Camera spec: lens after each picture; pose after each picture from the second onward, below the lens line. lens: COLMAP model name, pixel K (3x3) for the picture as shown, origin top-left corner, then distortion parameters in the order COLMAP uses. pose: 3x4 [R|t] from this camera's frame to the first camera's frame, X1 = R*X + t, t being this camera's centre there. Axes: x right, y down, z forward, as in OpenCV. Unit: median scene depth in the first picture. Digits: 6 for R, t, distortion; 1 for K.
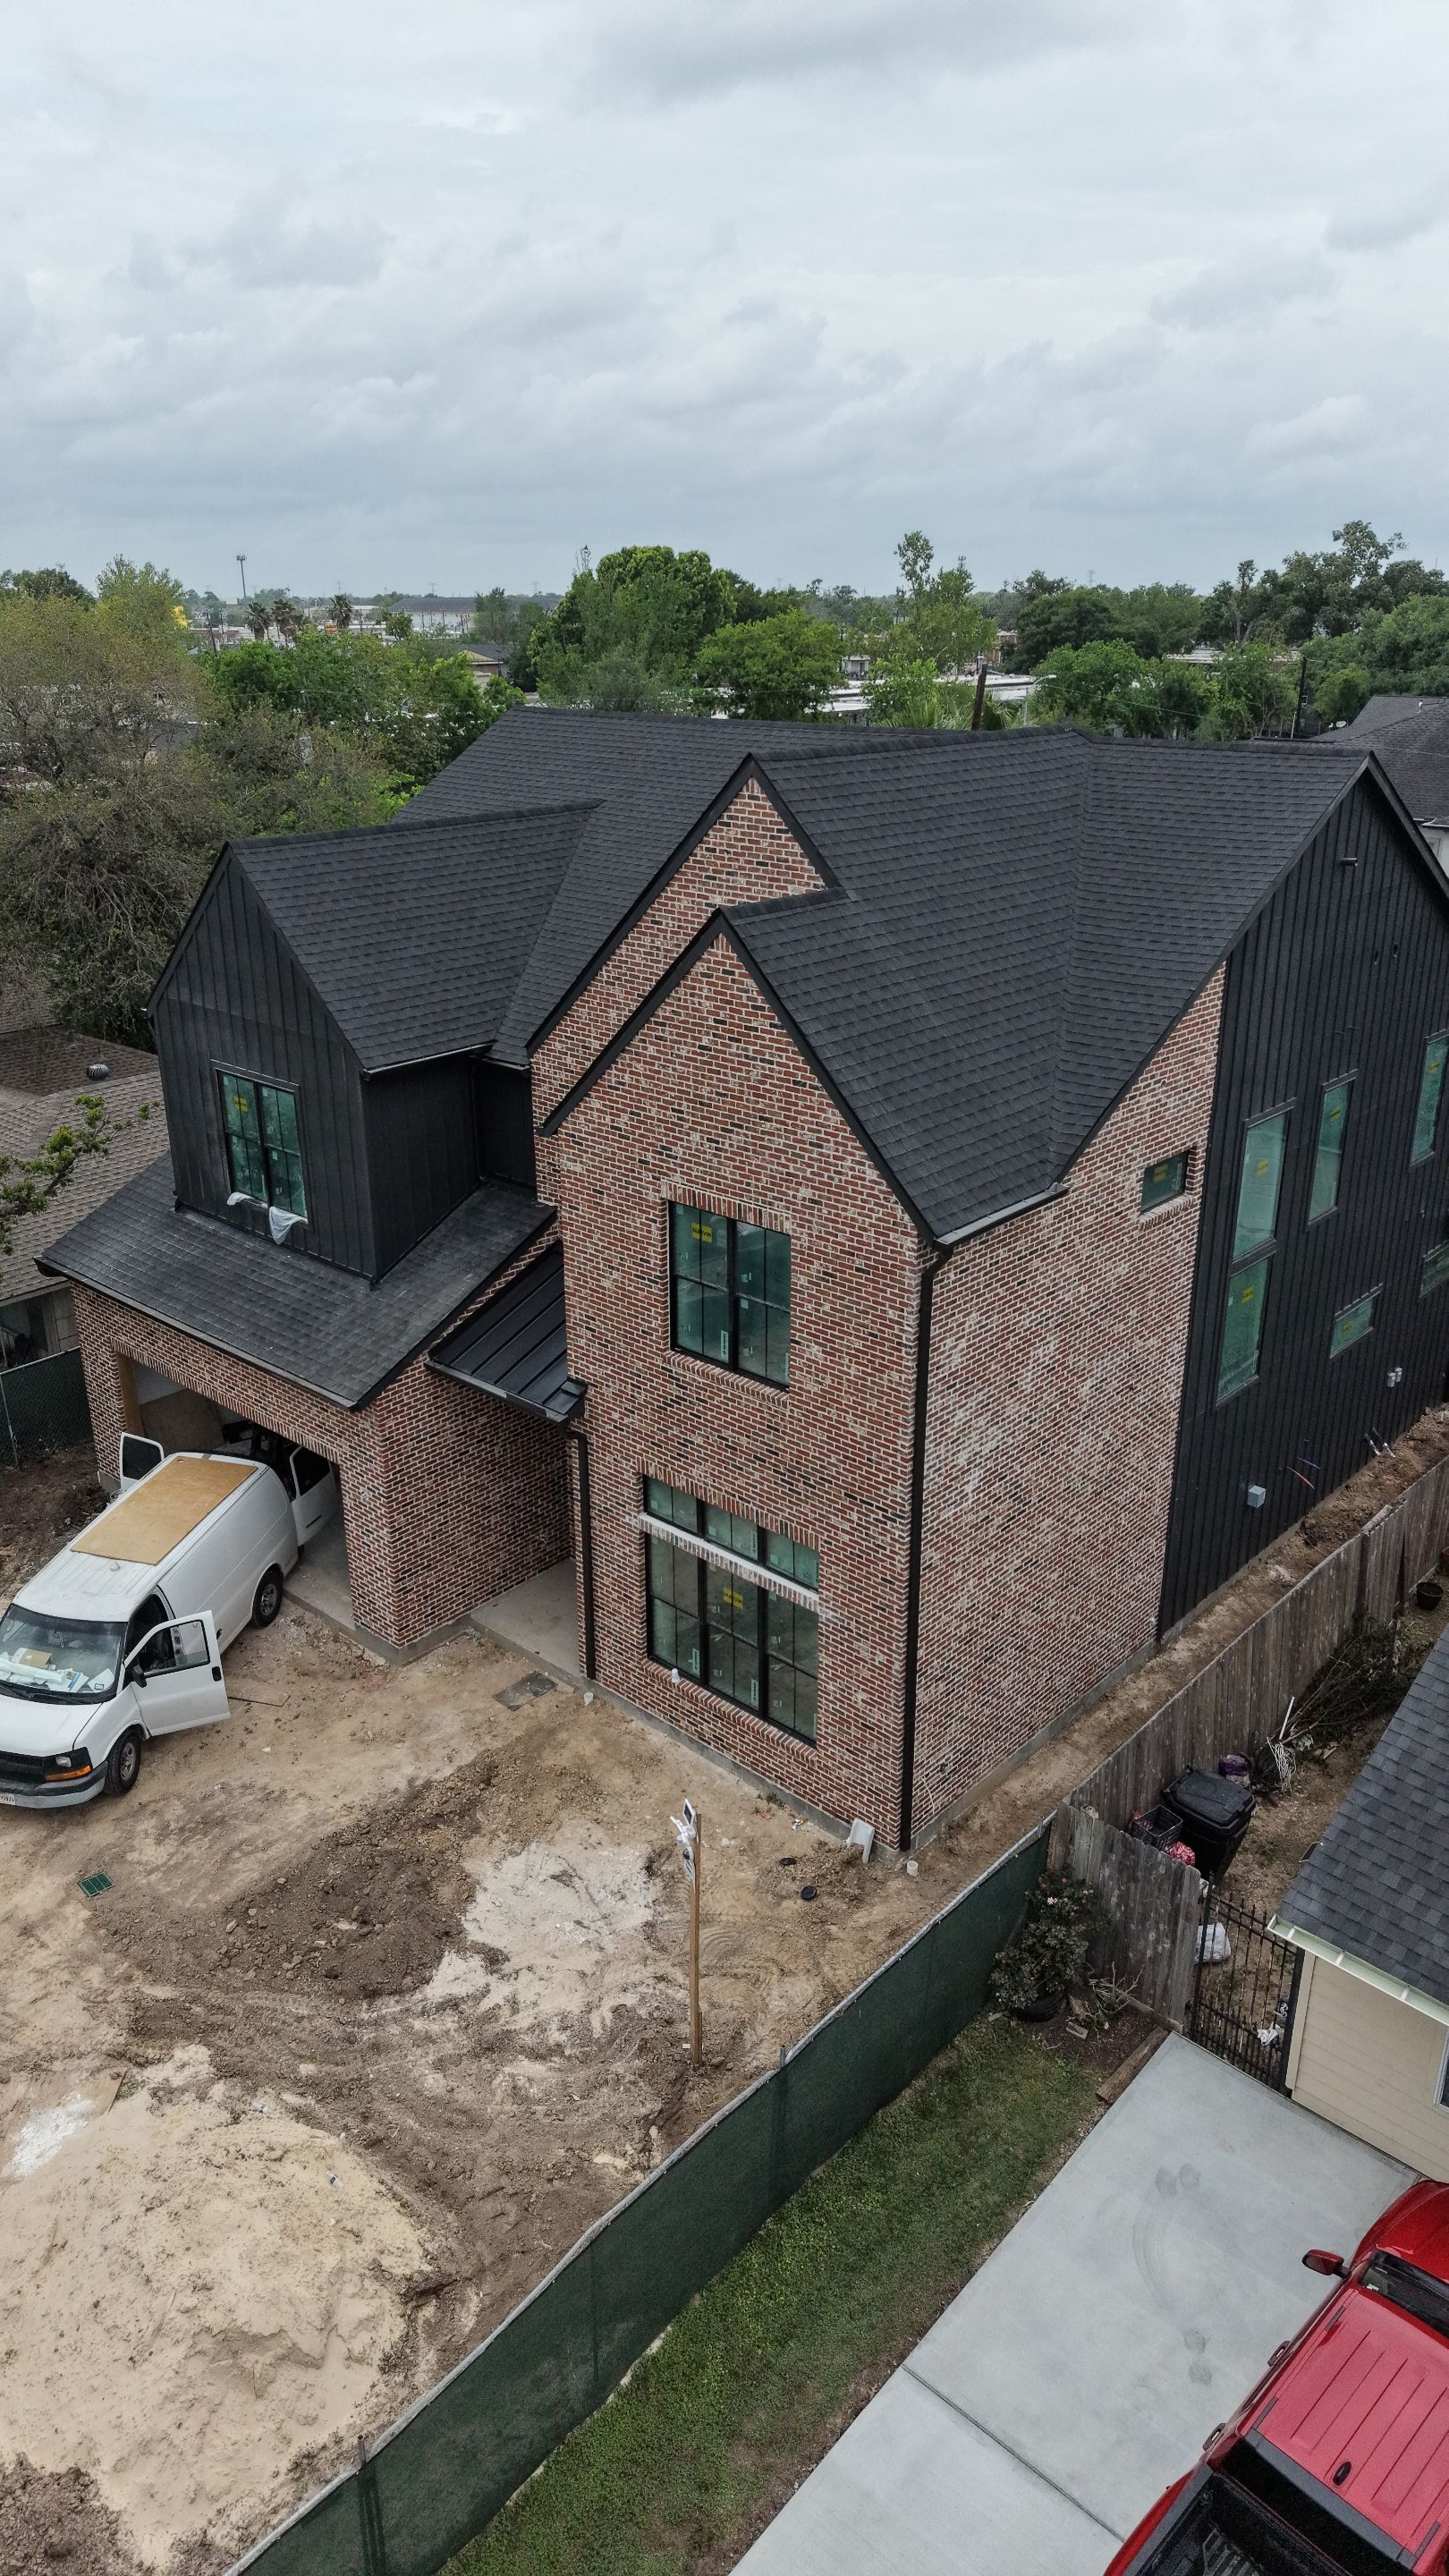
lens RADIAL K [[1728.4, 0, 724.5], [0, 1728.4, 1288.0], [0, 0, 1]] dist [0.153244, -0.323647]
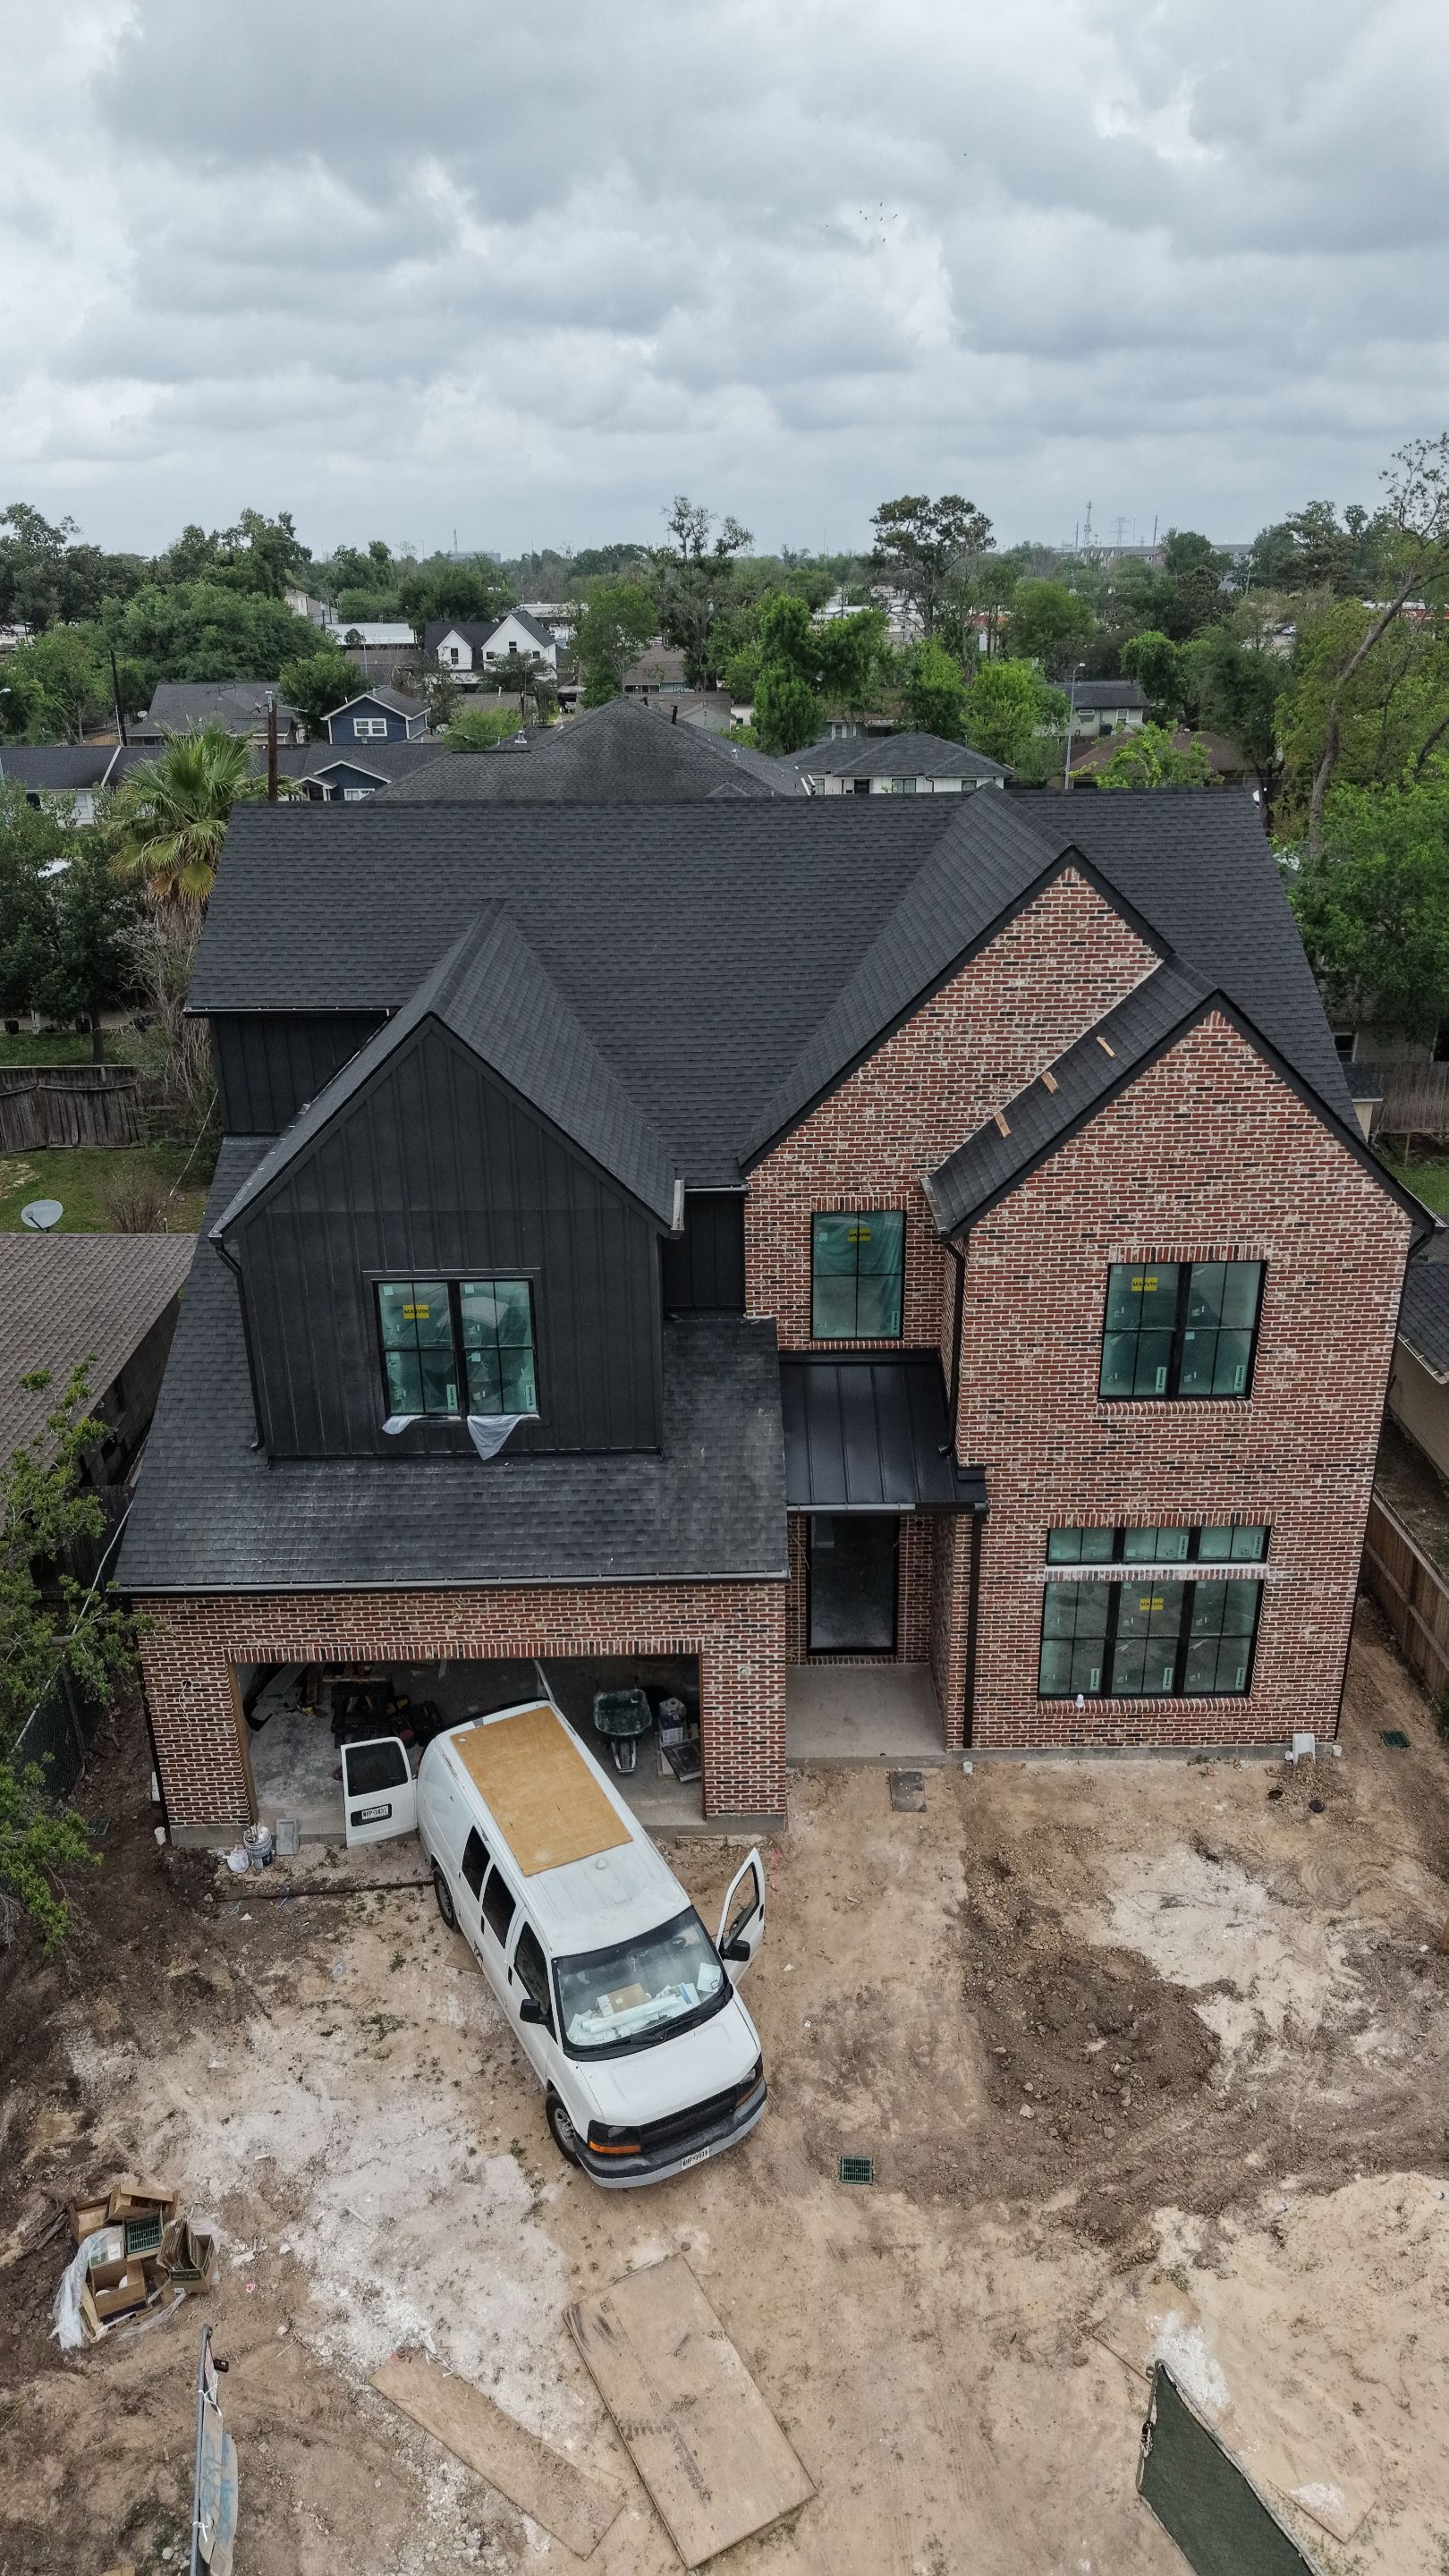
lens RADIAL K [[1738.7, 0, 719.5], [0, 1738.7, 1283.3], [0, 0, 1]] dist [0.042654, -0.048516]
pose [[0.731657, -0.269868, 0.625979, -0.869917], [0.261131, 0.959208, 0.108312, -0.215432], [-0.629674, 0.084215, 0.772282, 0.323090]]
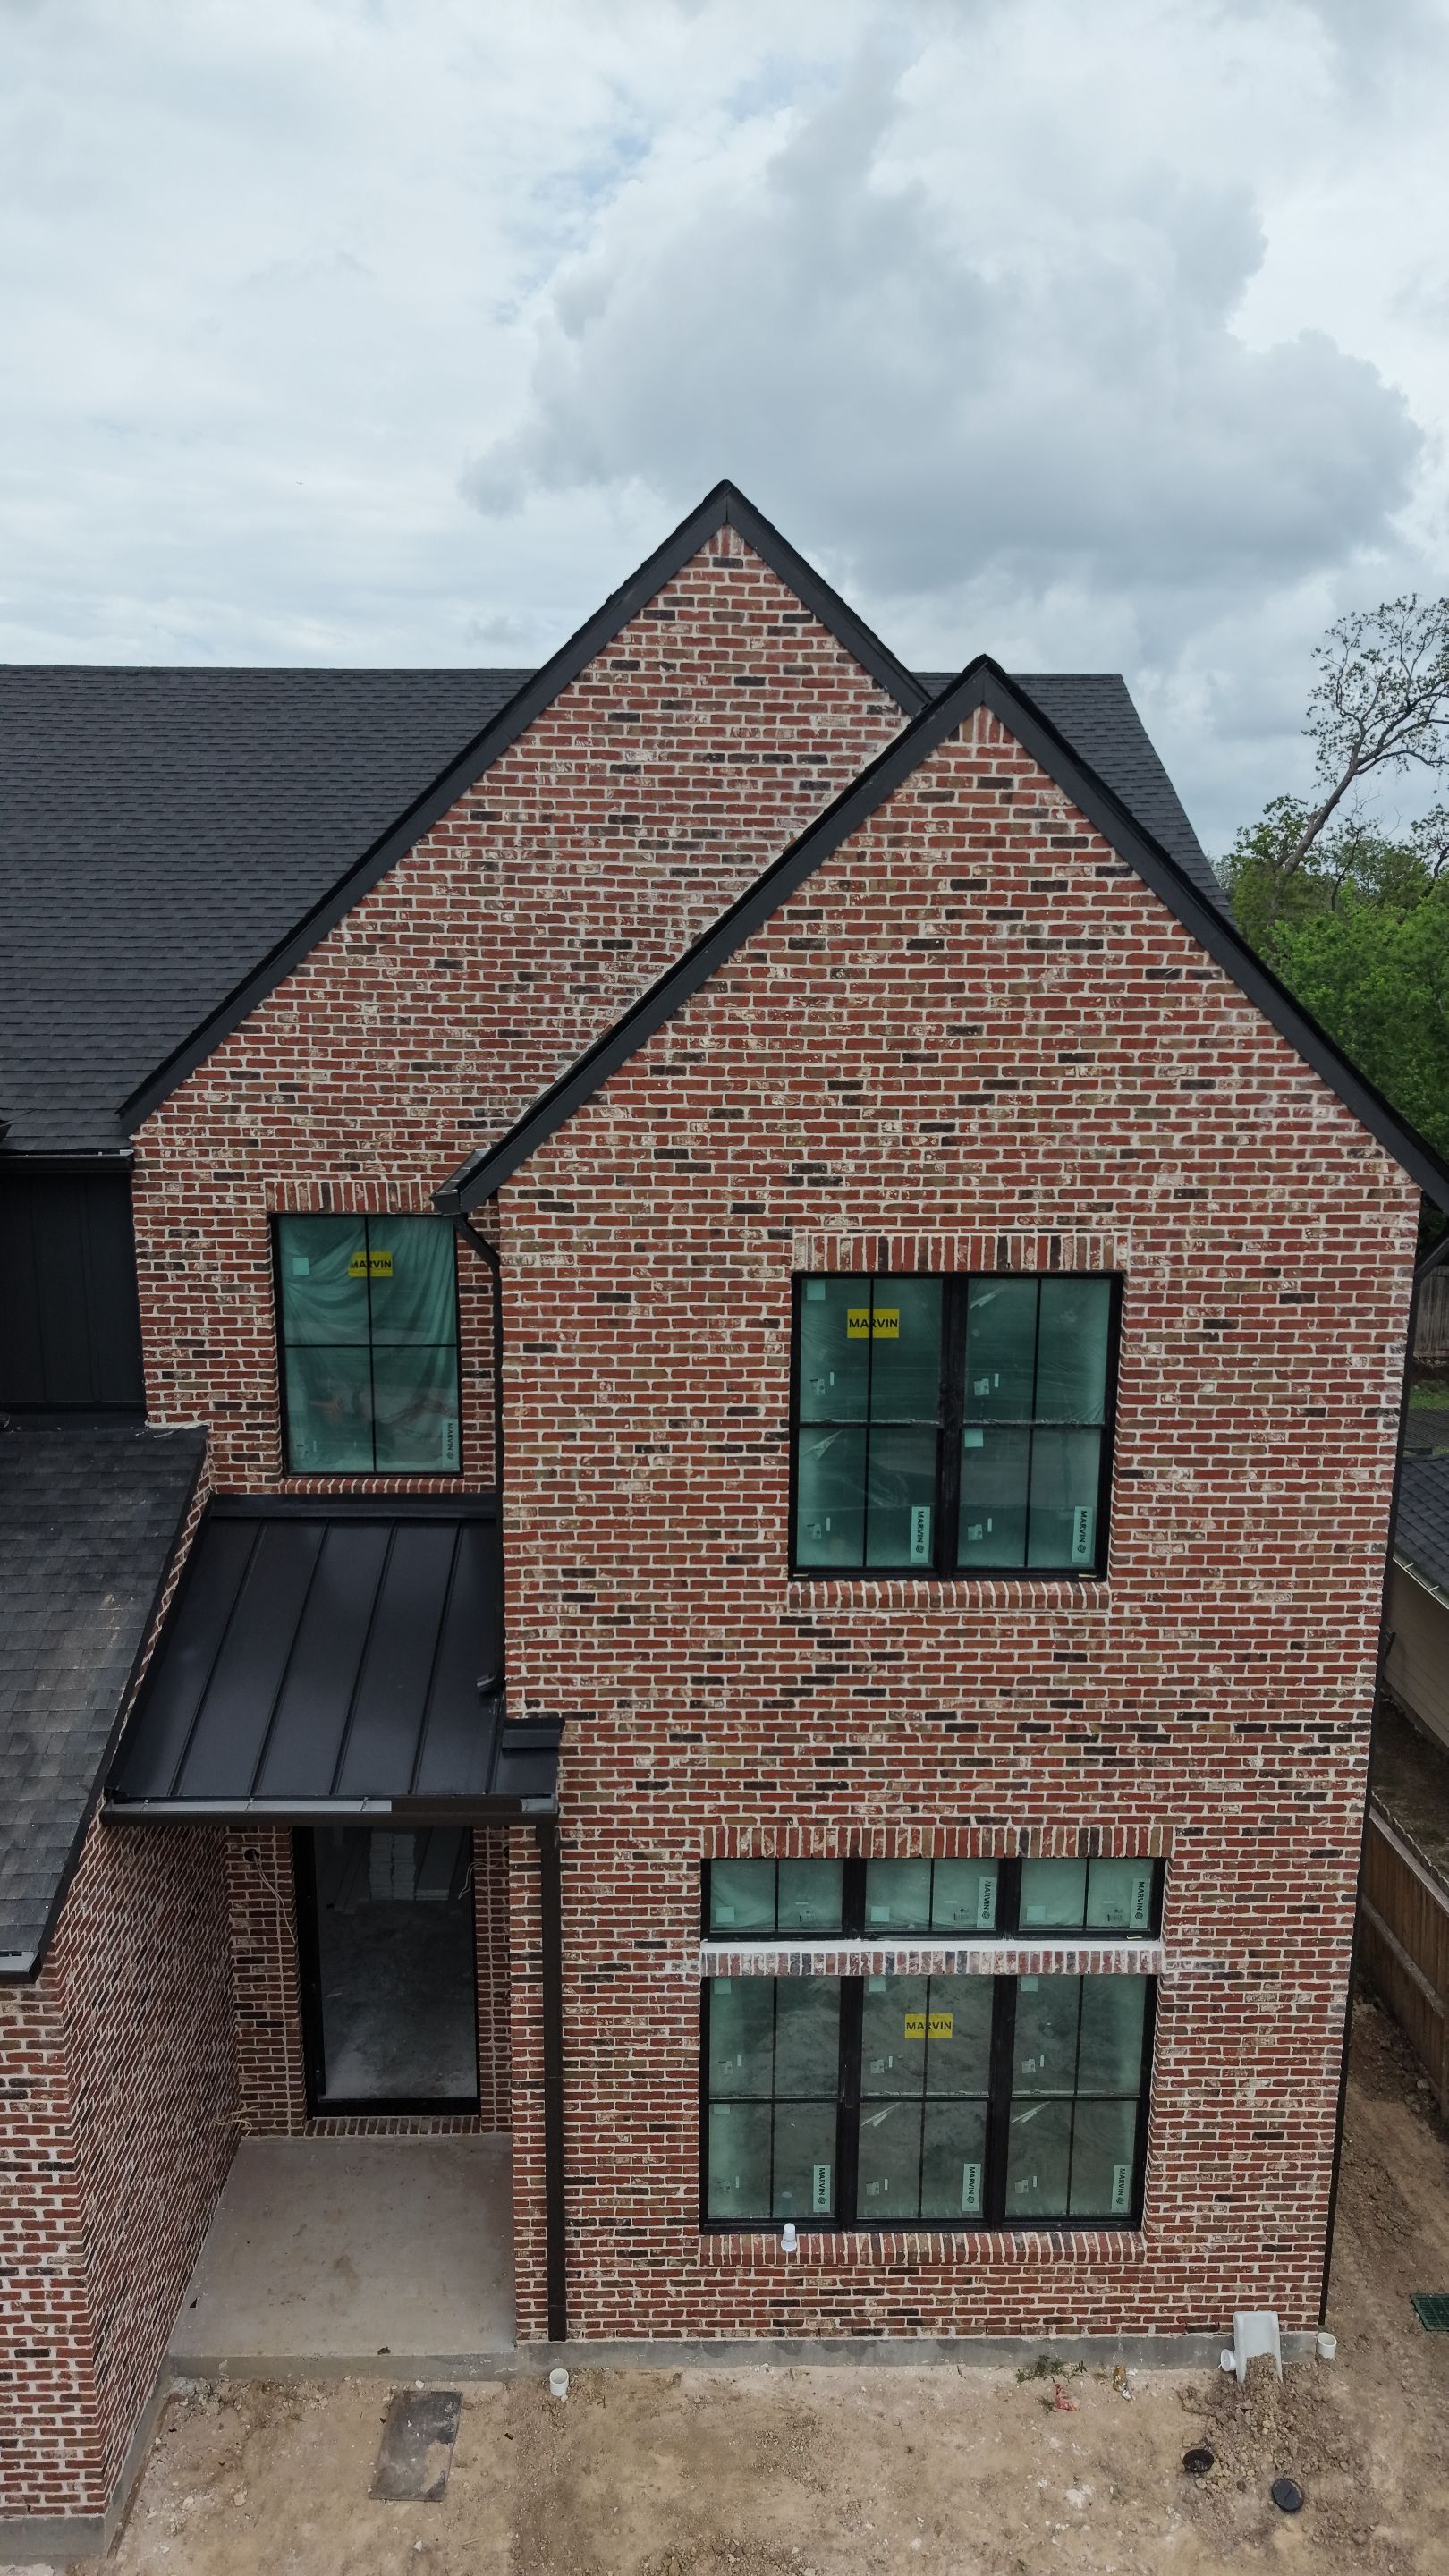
lens RADIAL K [[1711.2, 0, 720.6], [0, 1711.2, 1287.8], [0, 0, 1]] dist [0.066263, -0.086888]
pose [[0.727474, -0.134627, 0.672798, -0.383356], [0.245033, 0.966877, -0.071473, -0.017034], [-0.640890, 0.216853, 0.736366, 0.637594]]
